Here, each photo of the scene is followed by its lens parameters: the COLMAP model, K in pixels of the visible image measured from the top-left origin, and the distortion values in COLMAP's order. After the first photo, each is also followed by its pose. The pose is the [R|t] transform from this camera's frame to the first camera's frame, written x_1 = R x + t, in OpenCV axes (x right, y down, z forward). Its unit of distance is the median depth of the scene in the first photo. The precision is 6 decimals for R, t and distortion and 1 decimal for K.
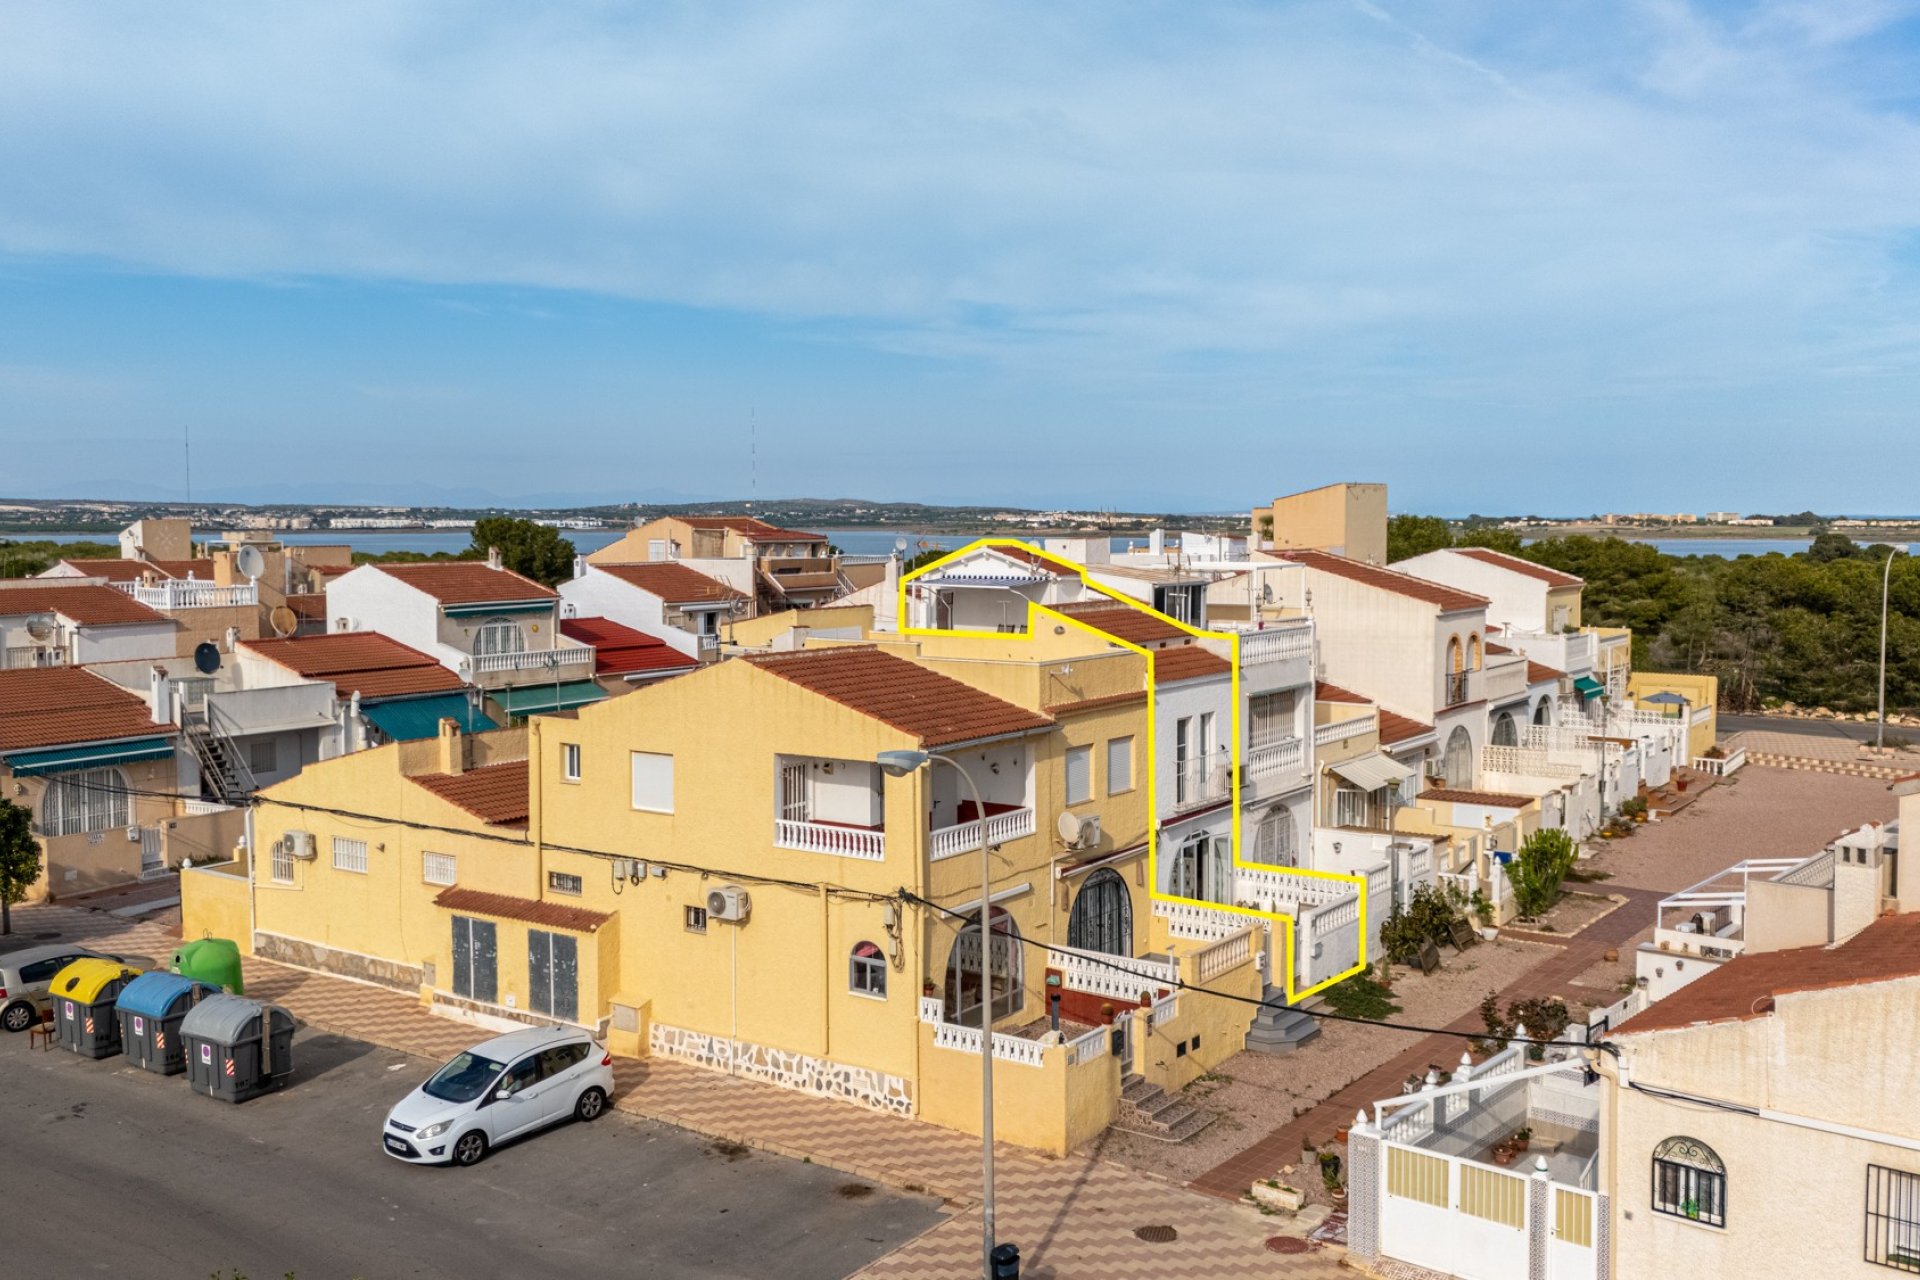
lens RADIAL K [[1701.3, 0, 960.0], [0, 1701.3, 640.0], [0, 0, 1]] dist [0.100916, -0.161475]
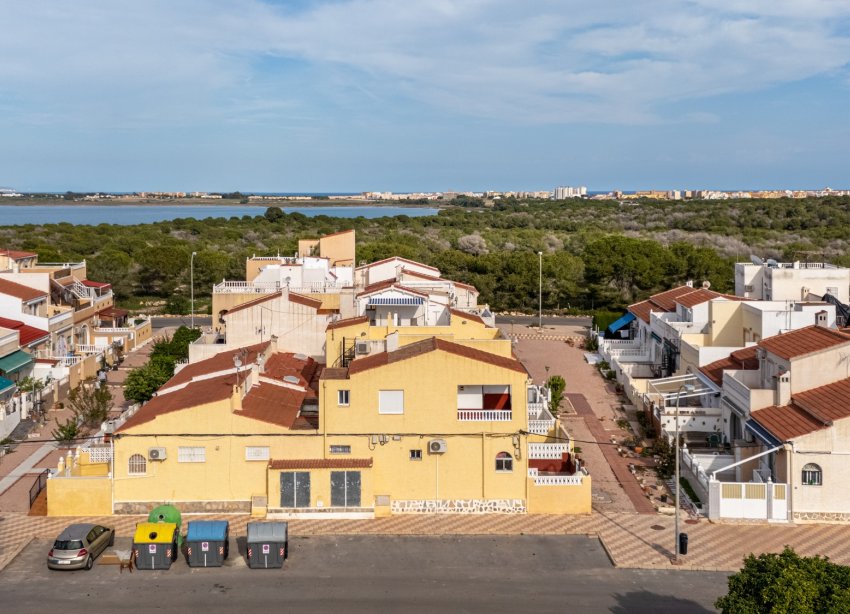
lens RADIAL K [[935.8, 0, 380.4], [0, 935.8, 248.9], [0, 0, 1]] dist [0.133610, -0.316062]
pose [[0.811675, -0.033996, 0.583119, -0.877759], [0.039632, 0.999210, 0.003088, -0.127191], [-0.582763, 0.020603, 0.812381, -0.080915]]
